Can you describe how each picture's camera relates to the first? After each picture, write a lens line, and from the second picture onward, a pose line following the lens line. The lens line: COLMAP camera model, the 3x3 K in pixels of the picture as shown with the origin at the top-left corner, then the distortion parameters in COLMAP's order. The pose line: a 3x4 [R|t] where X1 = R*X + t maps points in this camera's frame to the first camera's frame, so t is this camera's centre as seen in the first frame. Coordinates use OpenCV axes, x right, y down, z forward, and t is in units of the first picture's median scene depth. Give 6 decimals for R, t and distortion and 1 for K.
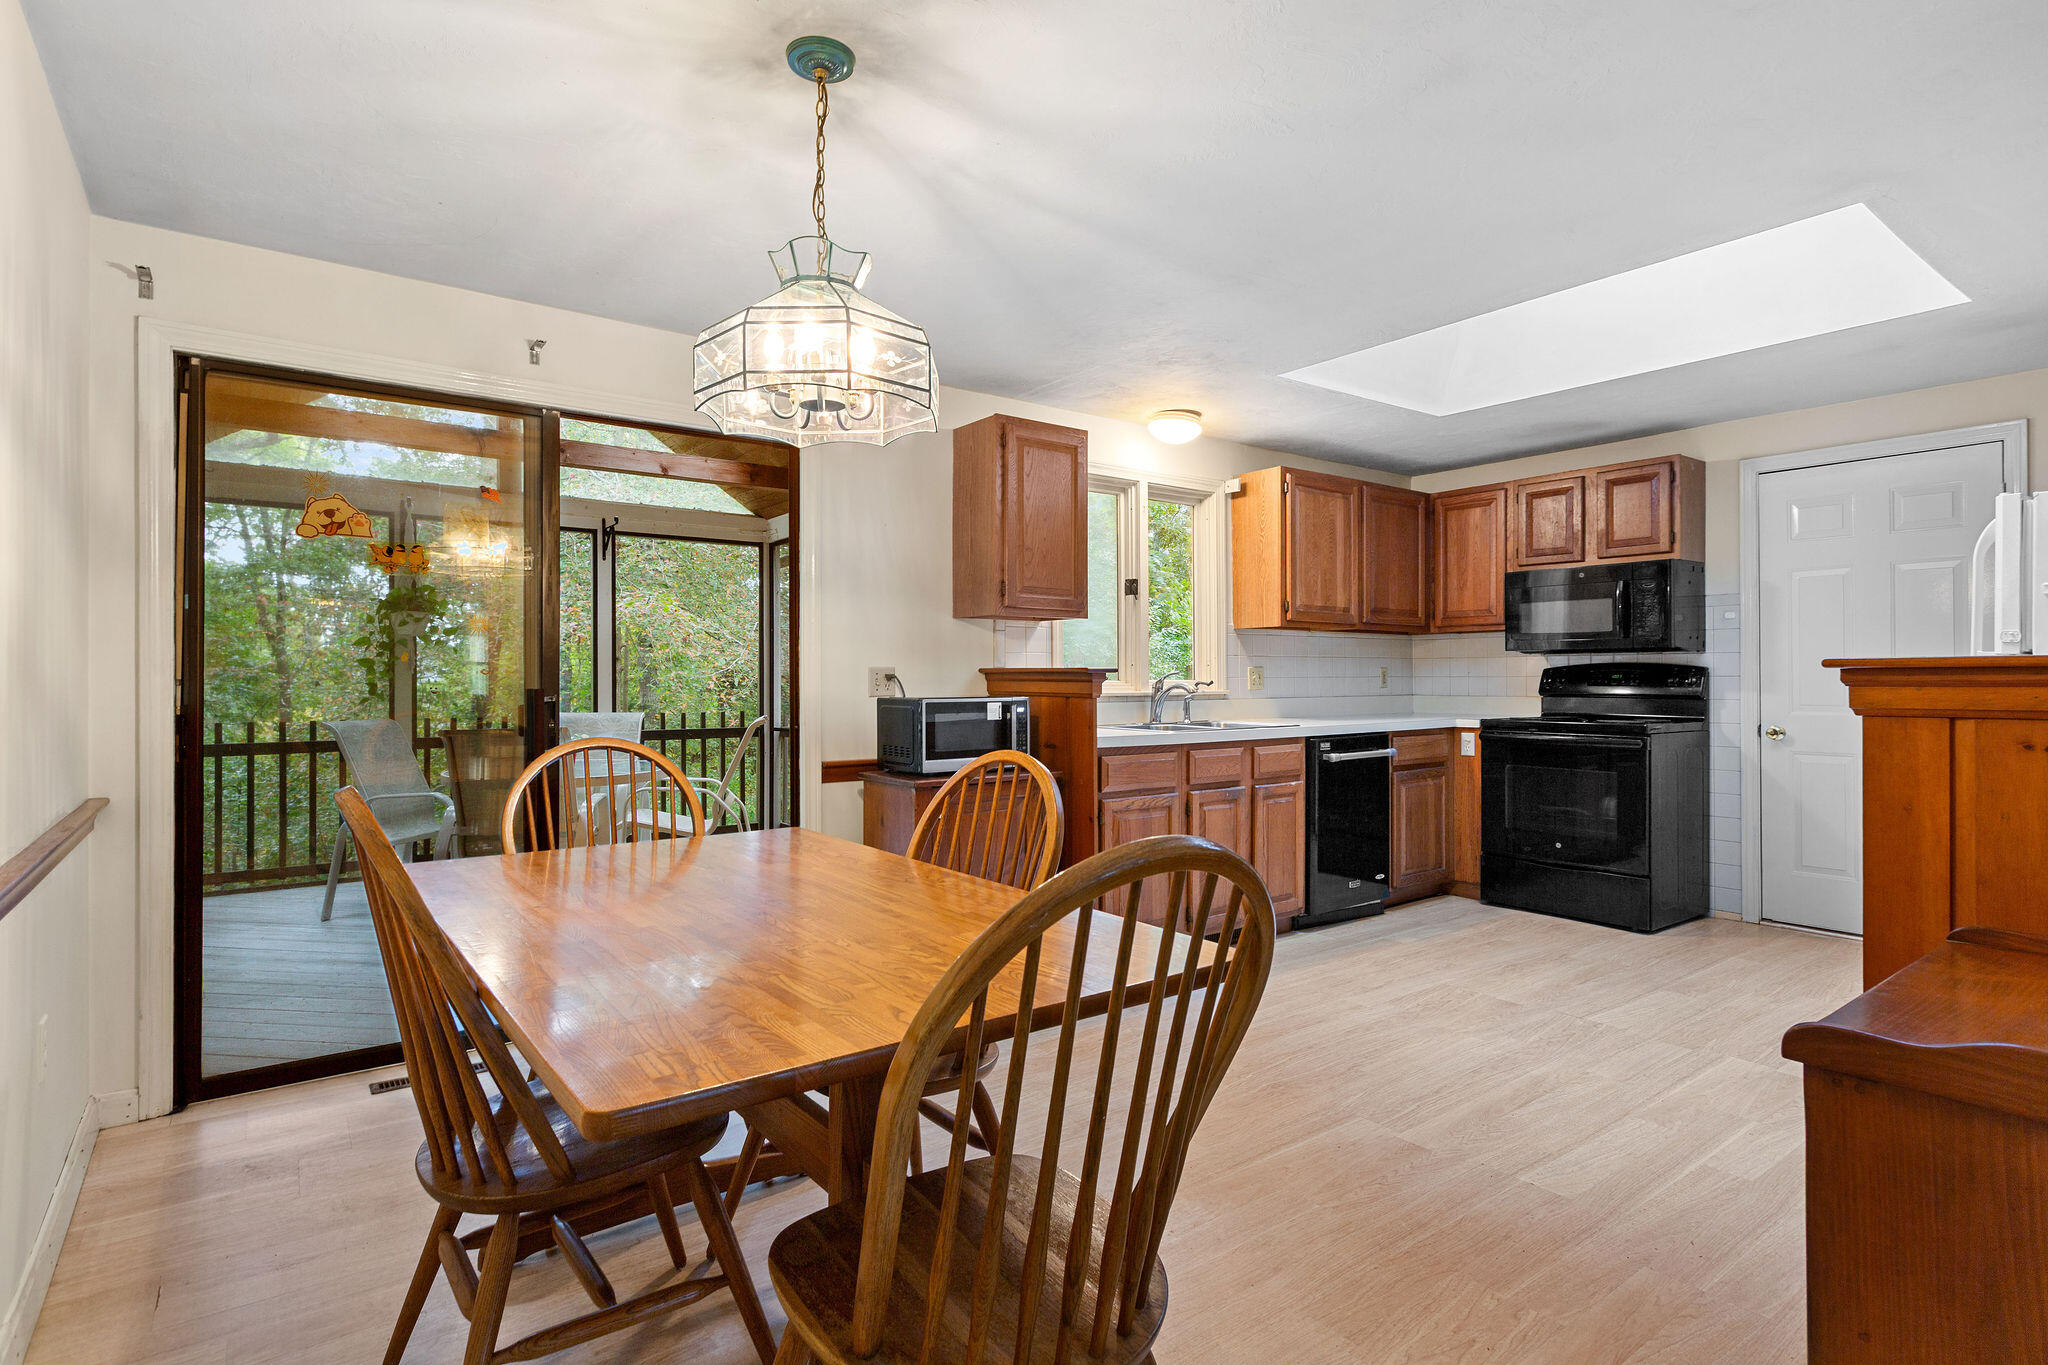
lens RADIAL K [[1027.1, 0, 1020.7], [0, 1027.1, 674.4], [0, 0, 1]] dist [-0.001070, 0.000408]
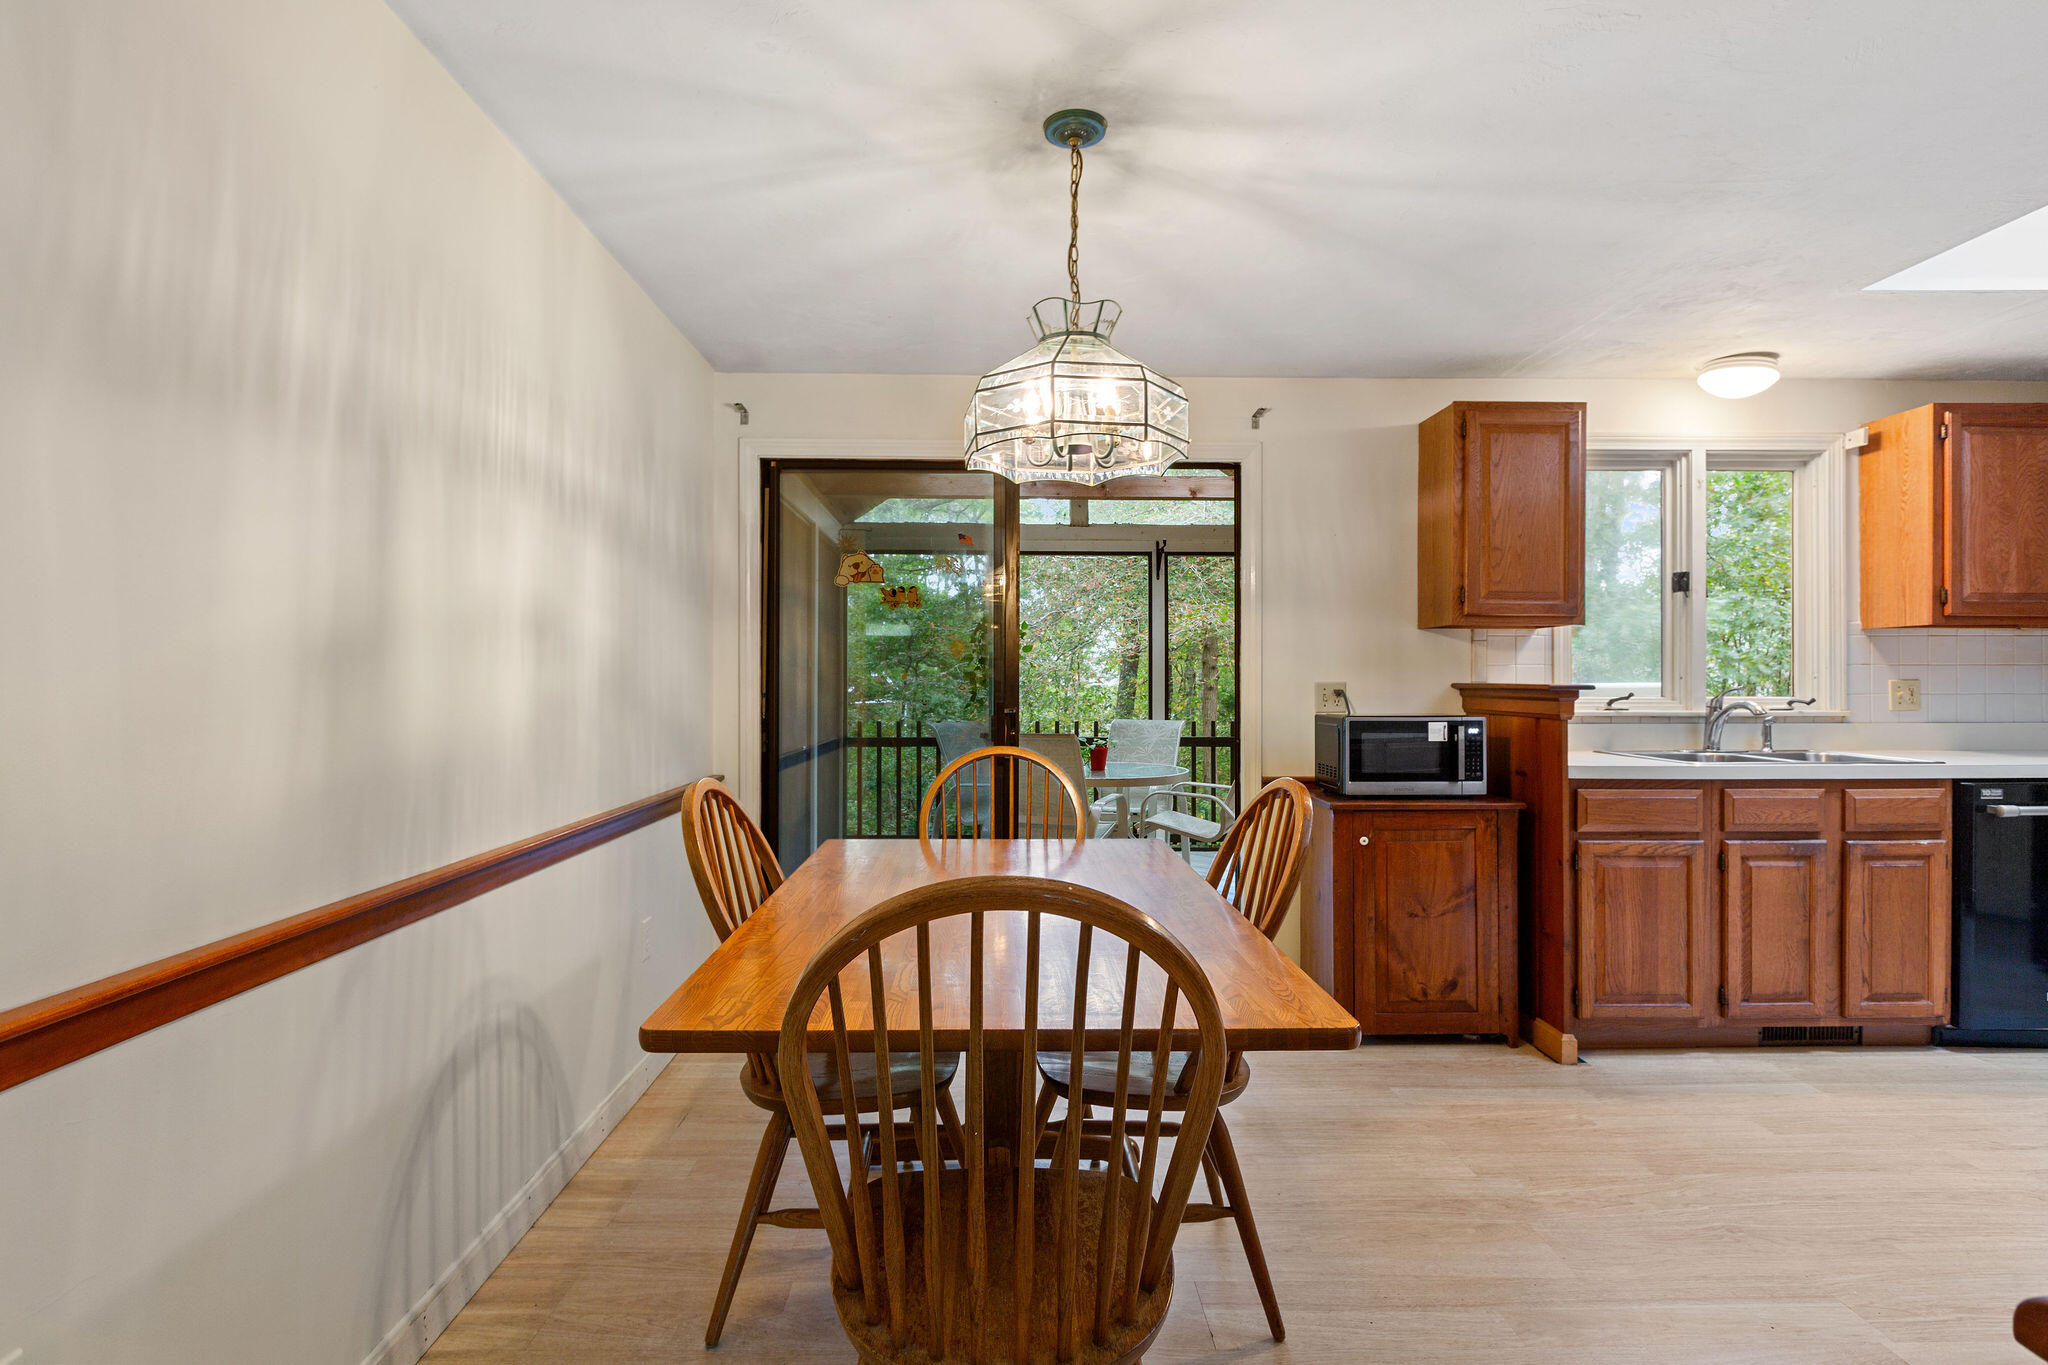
lens RADIAL K [[1033.8, 0, 1024.0], [0, 1033.8, 682.5], [0, 0, 1]] dist [0.003855, -0.000381]
pose [[0.815307, 0.002632, -0.579022, 0.183535], [-0.000362, 0.999992, 0.004037, -0.010066], [0.579028, -0.003082, 0.815302, 0.037747]]
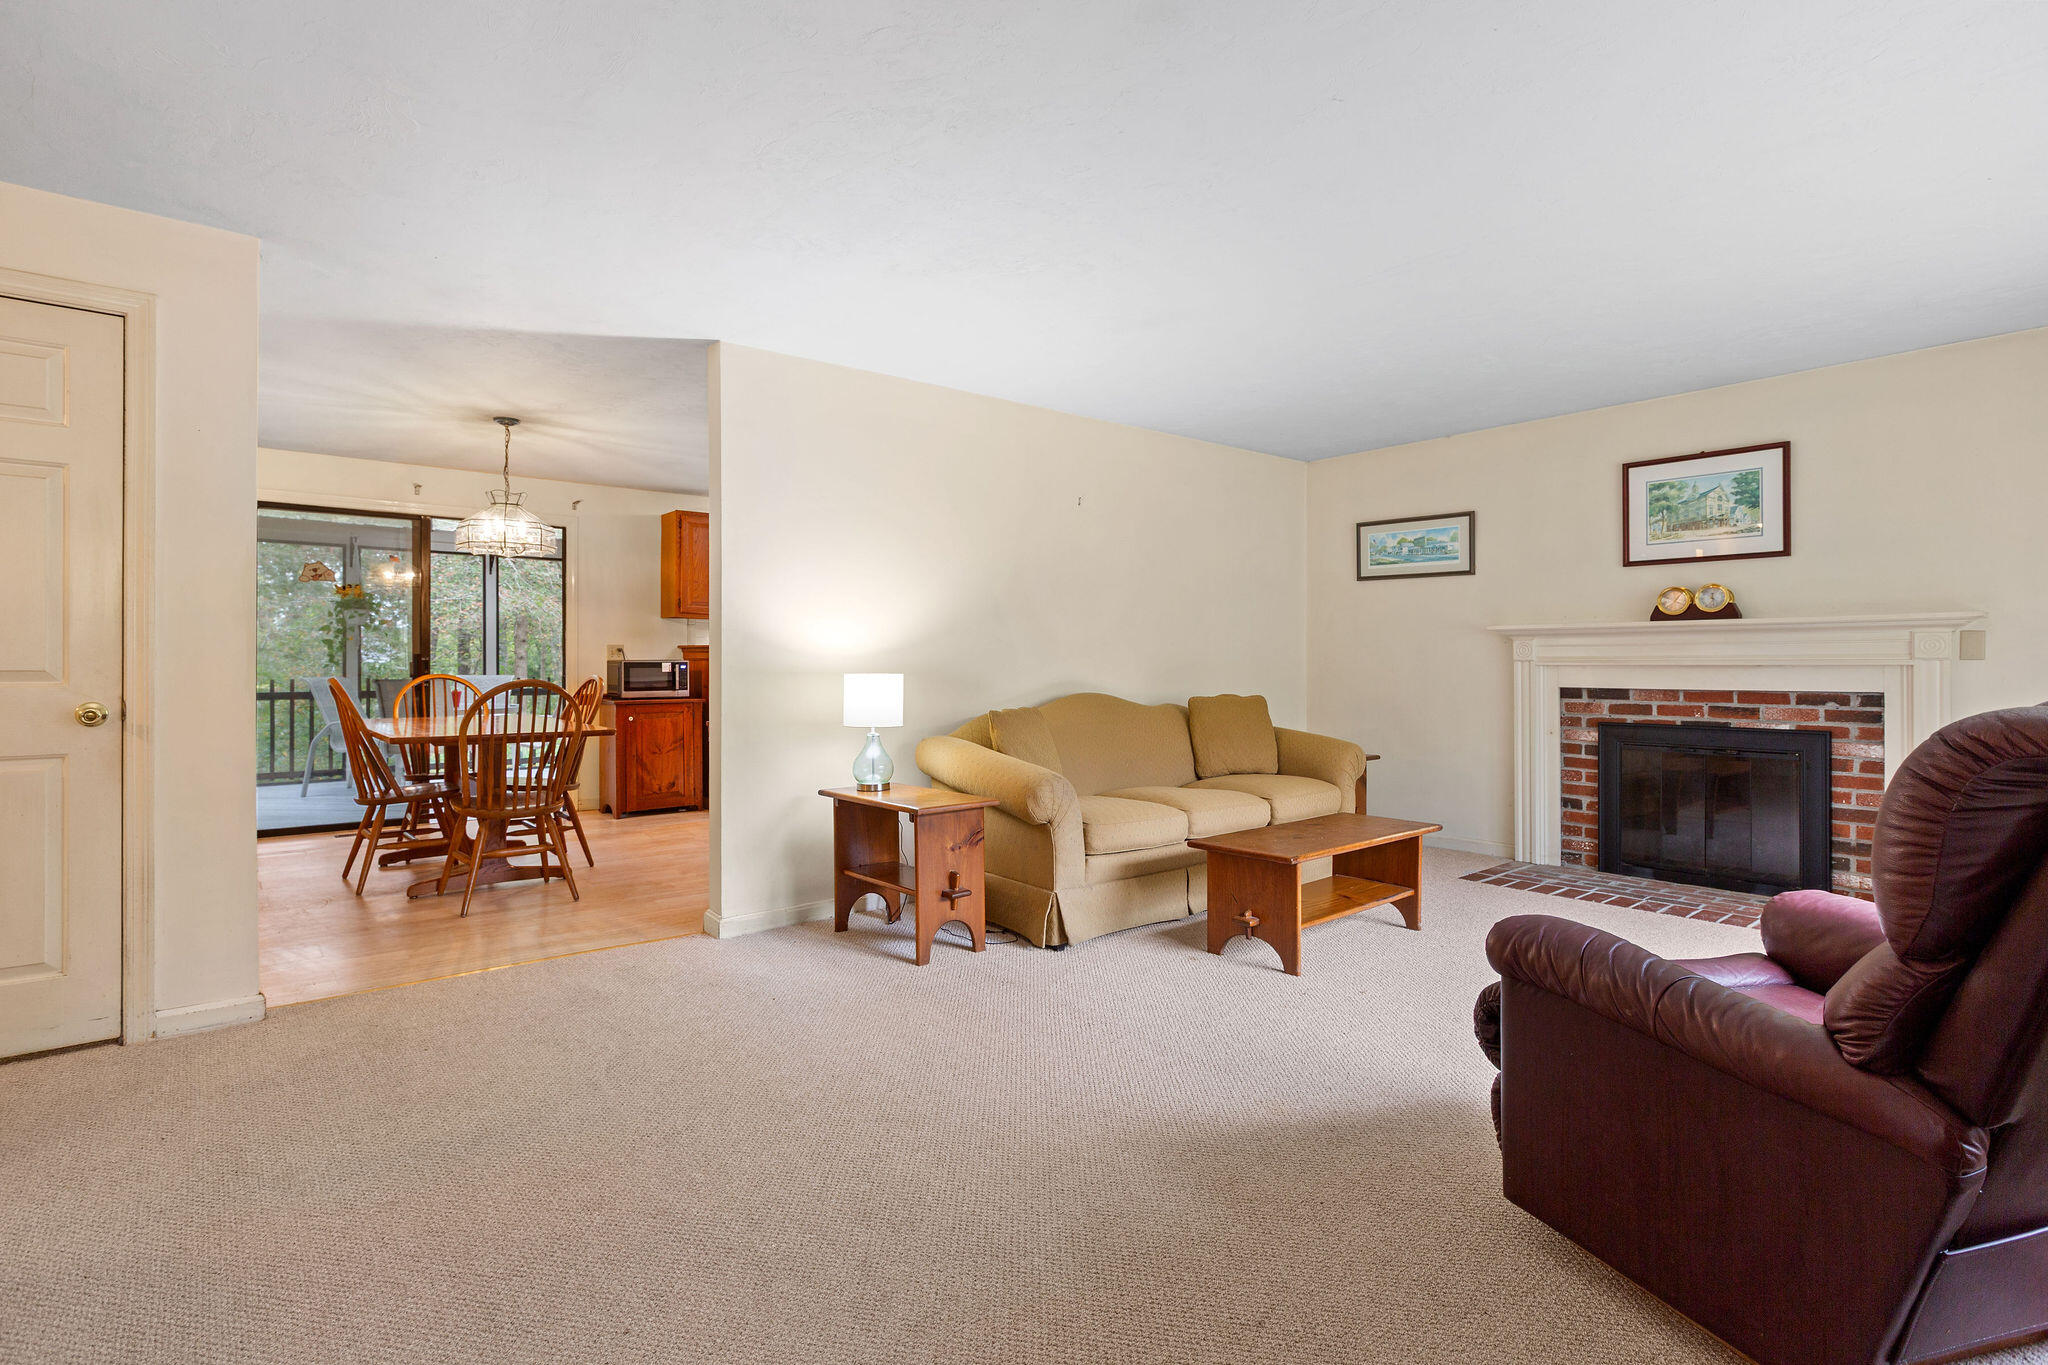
lens RADIAL K [[1000.3, 0, 1051.4], [0, 1000.3, 656.9], [0, 0, 1]] dist [-0.027081, -0.000255]
pose [[0.997339, 0.002369, 0.072865, 0.495274], [-0.002328, 0.999997, -0.000651, 0.014215], [-0.072866, 0.000480, 0.997342, -0.810963]]
